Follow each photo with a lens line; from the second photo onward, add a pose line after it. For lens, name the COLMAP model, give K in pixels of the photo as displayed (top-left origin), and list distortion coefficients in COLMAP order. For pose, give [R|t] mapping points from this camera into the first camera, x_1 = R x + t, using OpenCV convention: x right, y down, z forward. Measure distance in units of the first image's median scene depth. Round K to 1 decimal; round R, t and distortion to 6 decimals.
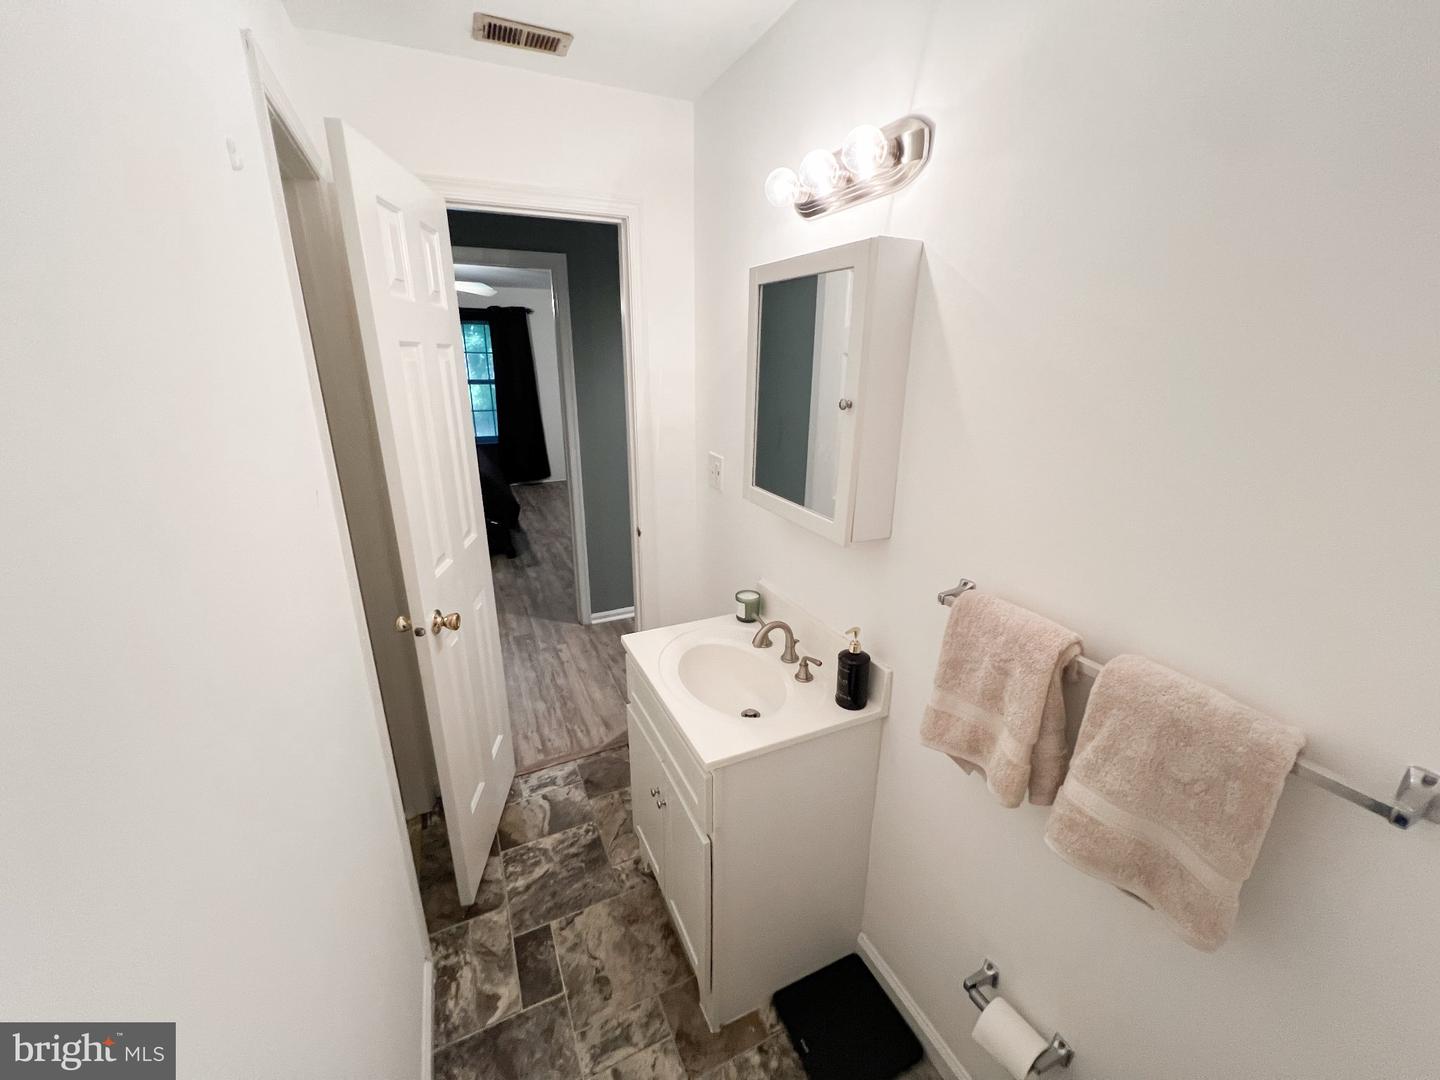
lens RADIAL K [[577.9, 0, 719.9], [0, 577.9, 543.2], [0, 0, 1]] dist [-0.000915, 0.000088]
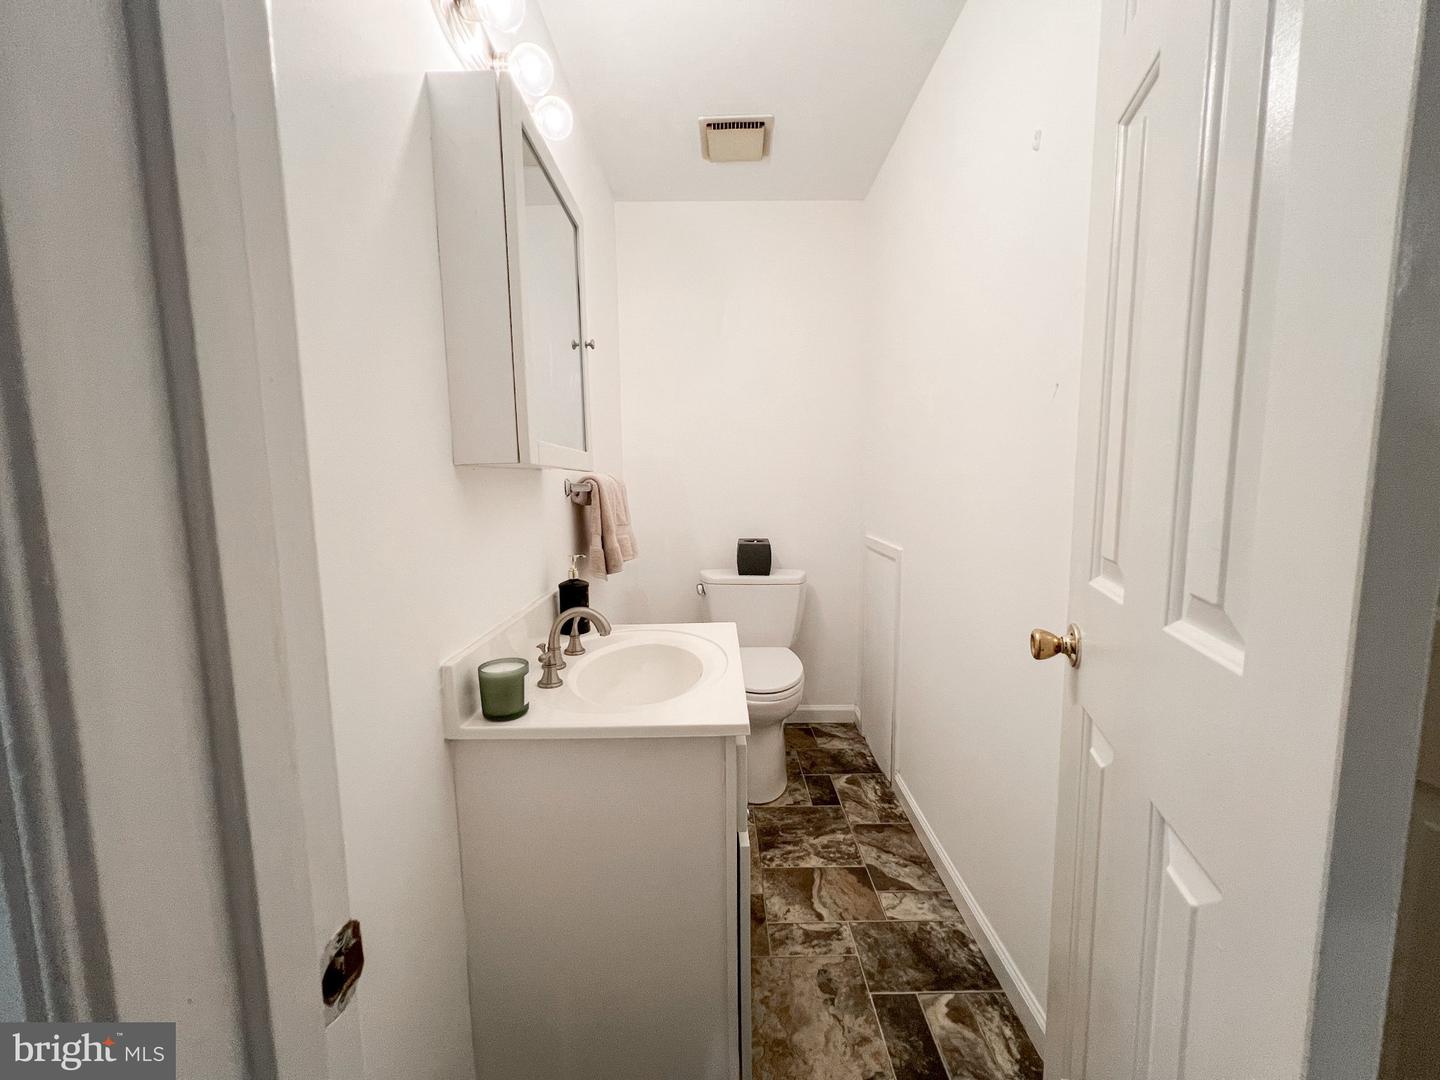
lens RADIAL K [[577.9, 0, 721.0], [0, 577.9, 544.2], [0, 0, 1]] dist [-0.000915, 0.000088]
pose [[-0.909935, -0.044445, 0.412362, -0.395632], [0.129208, 0.914387, 0.383670, -0.213680], [-0.394110, 0.402395, -0.826290, 1.545272]]
